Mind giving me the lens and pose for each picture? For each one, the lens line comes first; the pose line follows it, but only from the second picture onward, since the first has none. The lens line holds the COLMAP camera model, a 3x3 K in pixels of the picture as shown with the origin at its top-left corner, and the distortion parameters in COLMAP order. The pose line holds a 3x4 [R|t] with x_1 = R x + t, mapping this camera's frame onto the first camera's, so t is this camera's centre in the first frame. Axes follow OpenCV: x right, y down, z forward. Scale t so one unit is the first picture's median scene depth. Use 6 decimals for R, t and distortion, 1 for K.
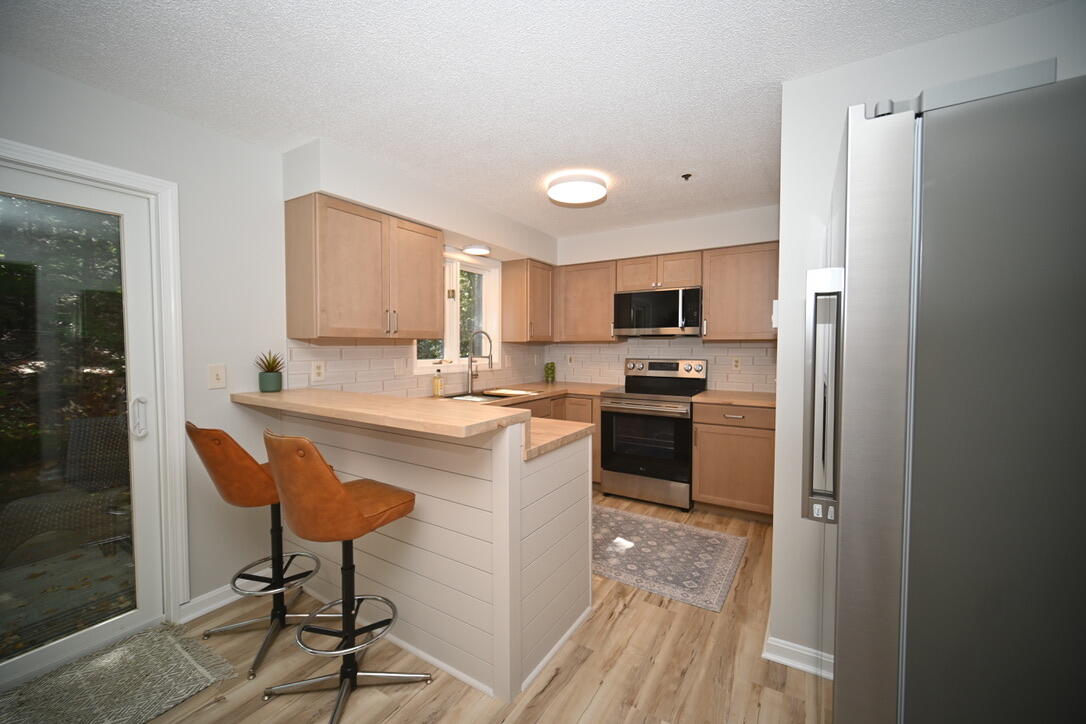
lens RADIAL K [[428.9, 0, 538.9], [0, 428.9, 360.4], [0, 0, 1]] dist [-0.001687, -0.000245]
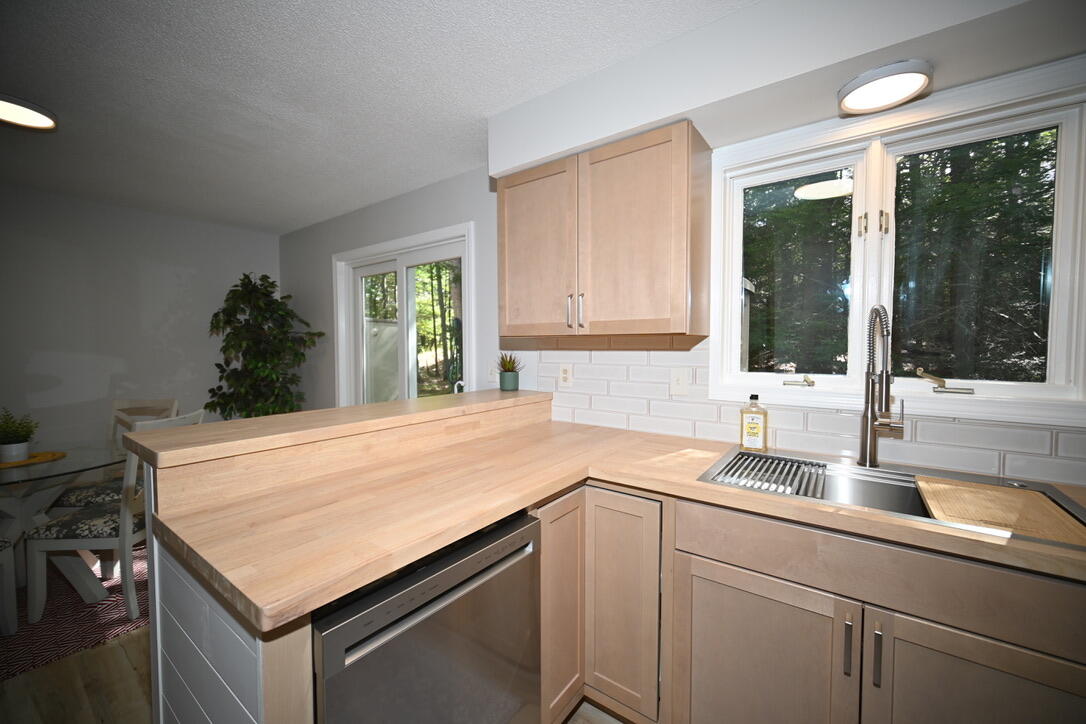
lens RADIAL K [[428.0, 0, 540.8], [0, 428.0, 360.5], [0, 0, 1]] dist [-0.001482, 0.000674]
pose [[-0.071791, 0.033342, -0.996862, 0.290306], [-0.036076, 0.998700, 0.036002, -0.029122], [0.996767, 0.038548, -0.070494, 0.854768]]
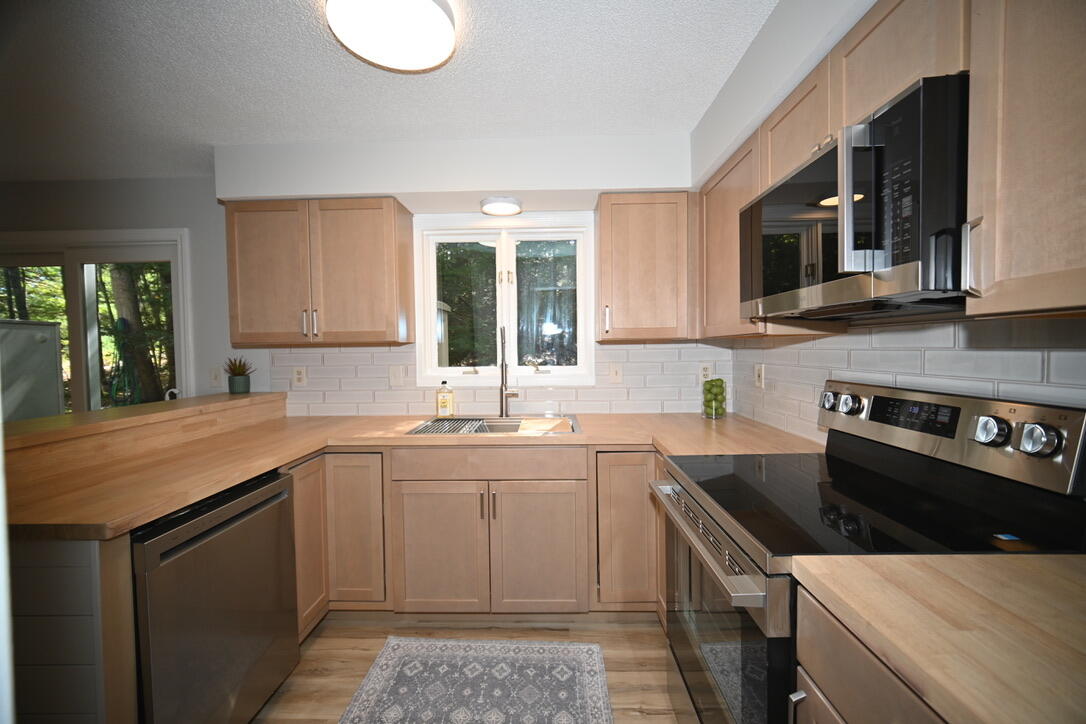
lens RADIAL K [[428.0, 0, 540.8], [0, 428.0, 360.5], [0, 0, 1]] dist [-0.001482, 0.000674]
pose [[0.509893, 0.017562, -0.860059, 0.539604], [-0.018441, 0.999785, 0.009483, -0.027456], [0.860040, 0.011025, 0.510107, 0.824455]]
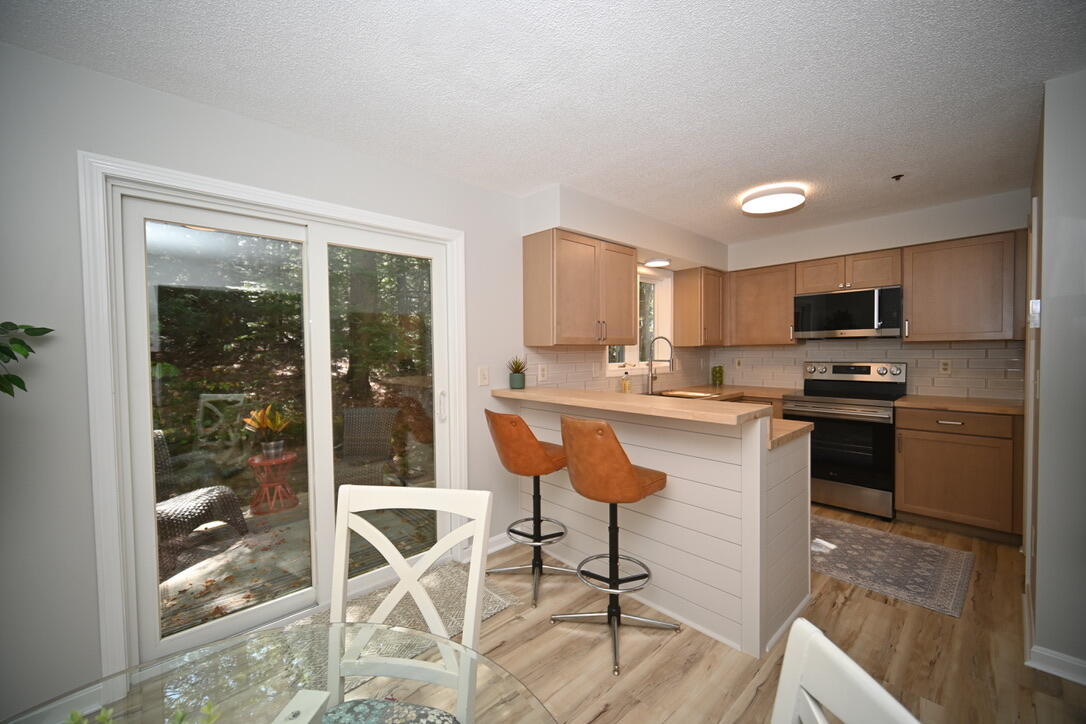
lens RADIAL K [[428.0, 0, 540.8], [0, 428.0, 360.5], [0, 0, 1]] dist [-0.001482, 0.000674]
pose [[0.965133, -0.005173, -0.261709, -0.171128], [0.002131, 0.999927, -0.011905, 0.004138], [0.261751, 0.010932, 0.965073, -0.144072]]
